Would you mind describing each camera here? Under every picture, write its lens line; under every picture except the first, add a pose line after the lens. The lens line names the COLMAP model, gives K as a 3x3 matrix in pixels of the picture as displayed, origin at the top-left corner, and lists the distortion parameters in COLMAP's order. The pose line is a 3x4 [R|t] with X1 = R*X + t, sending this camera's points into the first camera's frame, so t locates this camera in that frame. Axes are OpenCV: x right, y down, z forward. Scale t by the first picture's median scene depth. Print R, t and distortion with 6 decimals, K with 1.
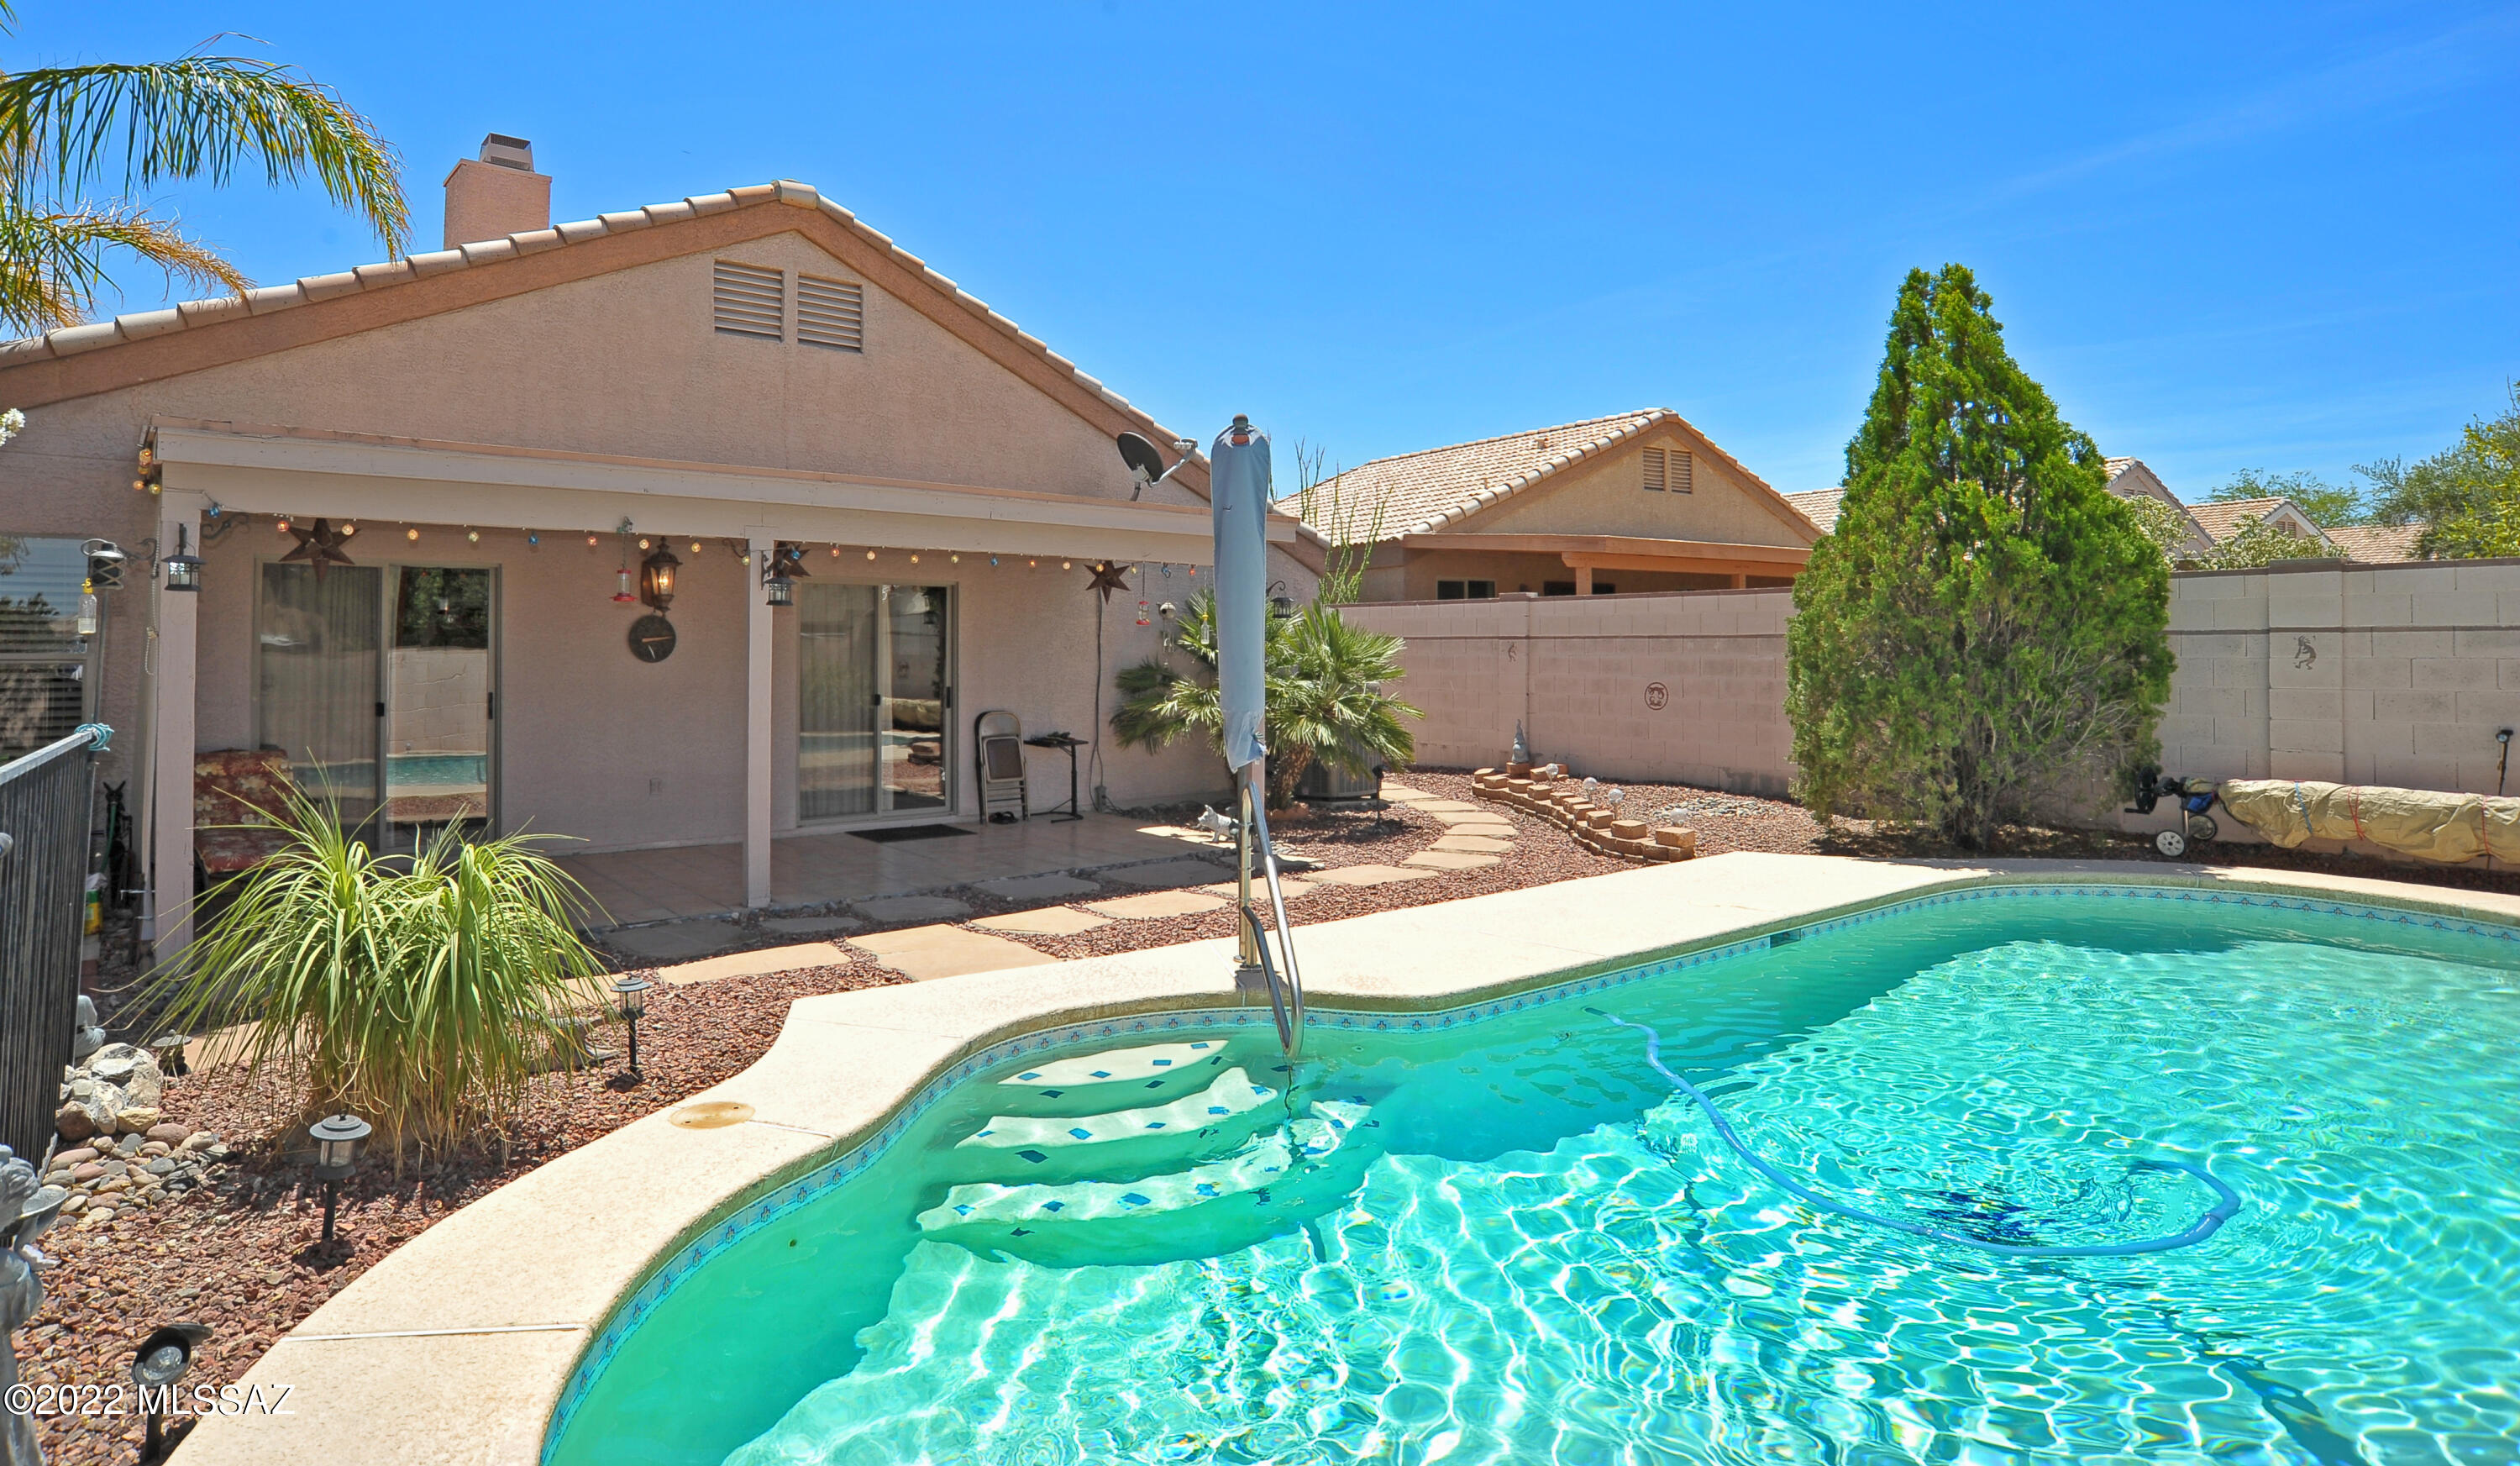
lens RADIAL K [[1324.3, 0, 1199.2], [0, 1324.3, 682.8], [0, 0, 1]] dist [-0.060384, 0.013580]
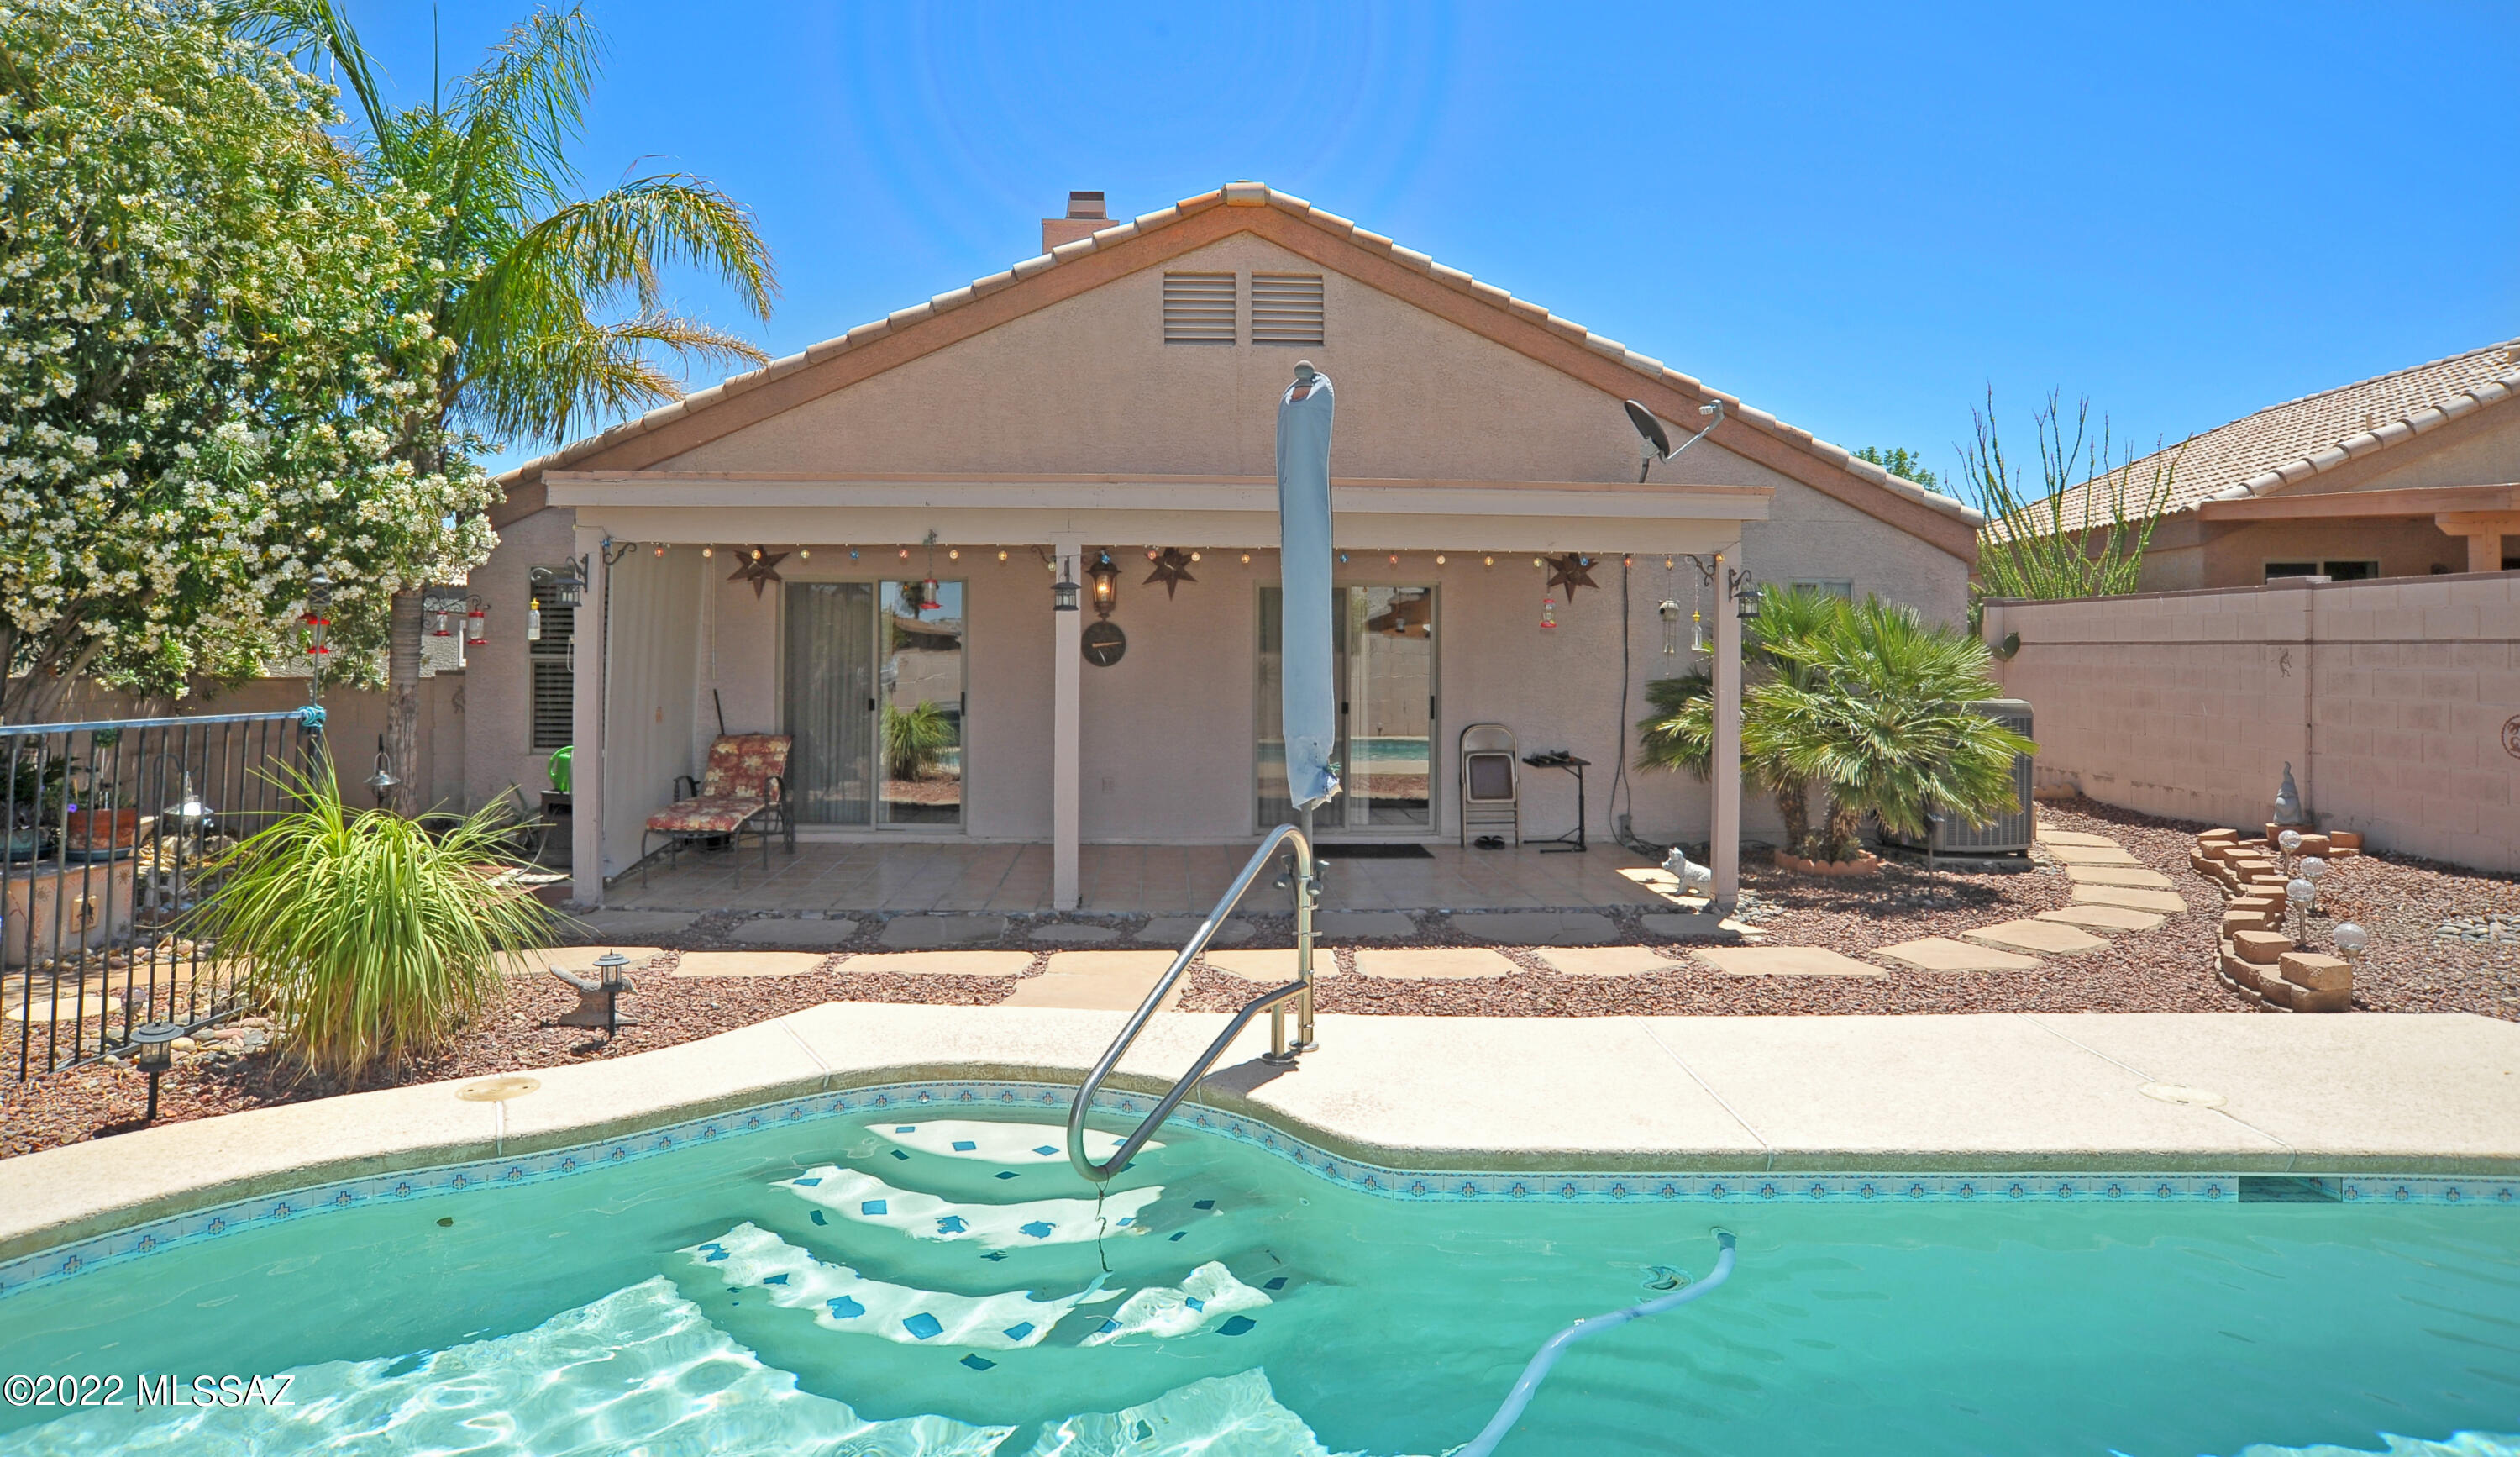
lens RADIAL K [[1310.4, 0, 1244.3], [0, 1310.4, 692.0], [0, 0, 1]] dist [-0.052263, 0.002530]
pose [[0.796704, 0.020938, -0.604007, 0.293307], [-0.018921, 0.999774, 0.009700, -0.006778], [0.604073, 0.003700, 0.796920, 0.217393]]
